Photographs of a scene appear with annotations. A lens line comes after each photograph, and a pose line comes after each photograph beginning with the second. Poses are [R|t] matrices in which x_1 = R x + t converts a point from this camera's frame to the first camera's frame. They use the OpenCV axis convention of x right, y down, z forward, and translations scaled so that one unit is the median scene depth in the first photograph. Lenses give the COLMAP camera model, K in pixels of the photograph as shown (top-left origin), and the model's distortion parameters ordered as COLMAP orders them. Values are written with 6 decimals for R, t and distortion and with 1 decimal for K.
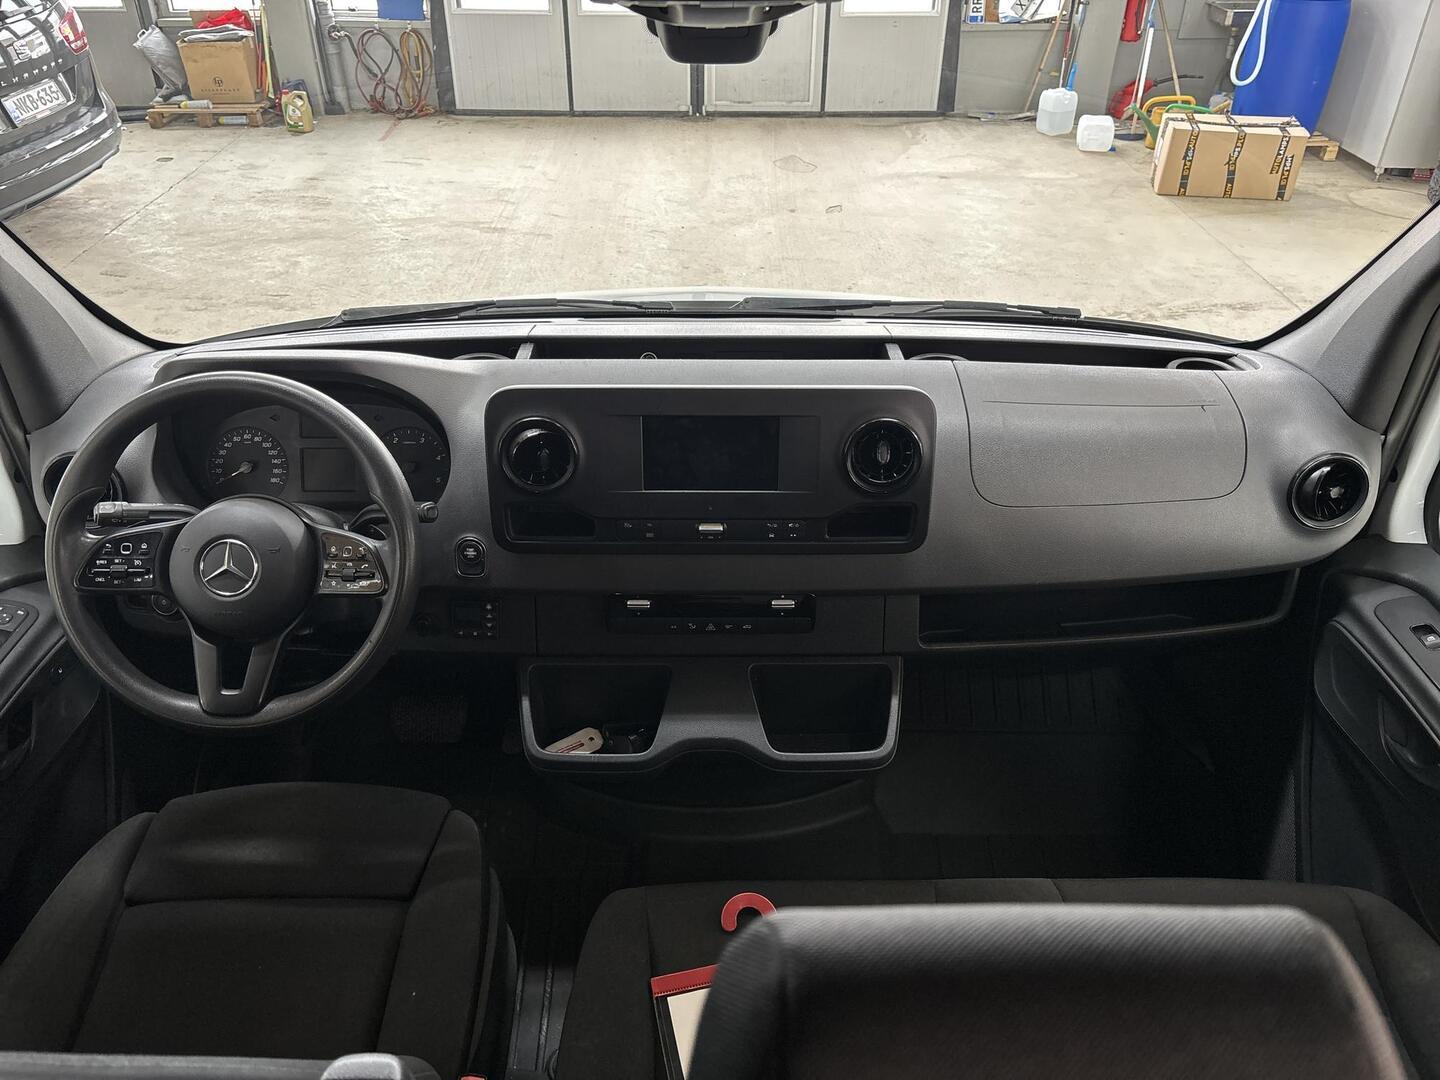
lens RADIAL K [[1080.0, 0, 727.1], [0, 1080.0, 535.2], [0, 0, 1]] dist [0.045908, -0.045141]
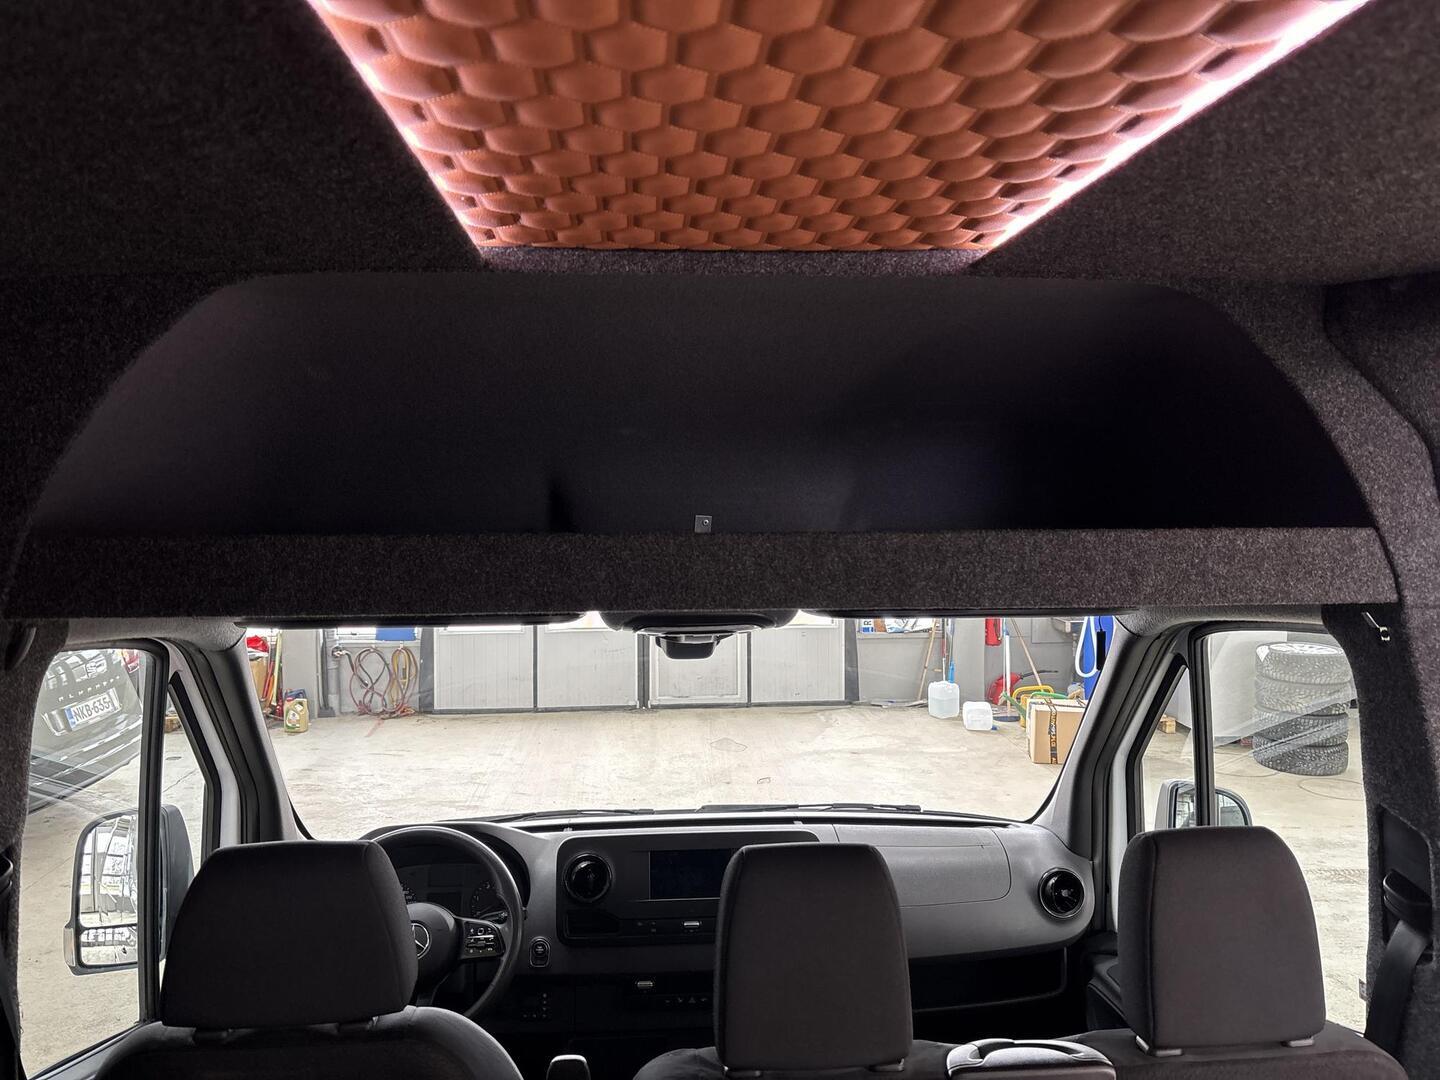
lens RADIAL K [[1134.9, 0, 724.2], [0, 1134.9, 458.2], [0, 0, 1]] dist [0.056001, -0.144045]
pose [[0.998030, -0.009774, 0.061980, -0.015334], [0.042753, 0.828944, -0.557695, 0.087001], [-0.045927, 0.559245, 0.827729, -0.191285]]
